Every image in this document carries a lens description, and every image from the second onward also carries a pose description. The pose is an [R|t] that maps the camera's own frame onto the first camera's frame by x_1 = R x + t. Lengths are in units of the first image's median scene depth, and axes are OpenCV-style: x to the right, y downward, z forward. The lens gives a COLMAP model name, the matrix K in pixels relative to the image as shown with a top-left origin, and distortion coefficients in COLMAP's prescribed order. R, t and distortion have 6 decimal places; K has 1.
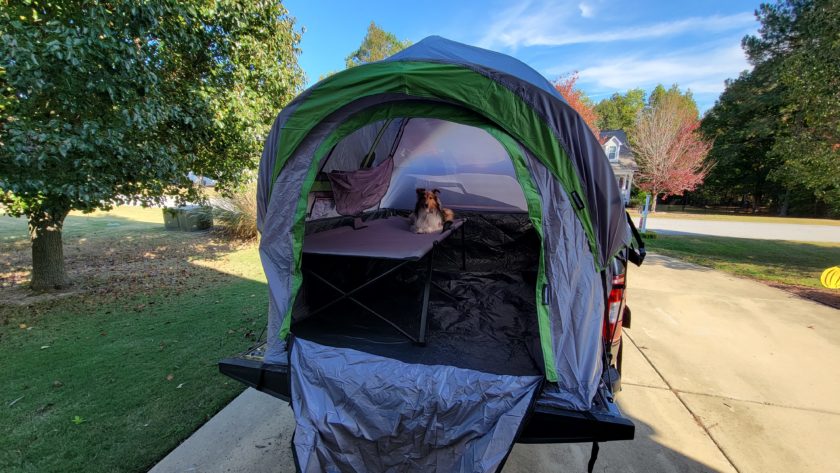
lens RADIAL K [[335.0, 0, 421.0], [0, 335.0, 243.7], [0, 0, 1]] dist [-0.001165, 0.001246]
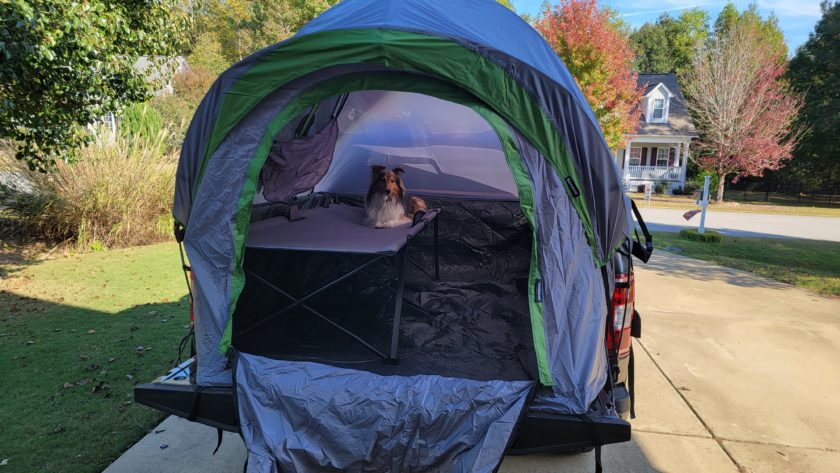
lens RADIAL K [[591.6, 0, 419.7], [0, 591.6, 233.5], [0, 0, 1]] dist [0.077138, -0.015293]
pose [[0.992397, 0.003577, 0.123028, -0.109635], [0.001005, 0.999309, -0.037166, 0.044198], [-0.123075, 0.037007, 0.991707, -0.423451]]
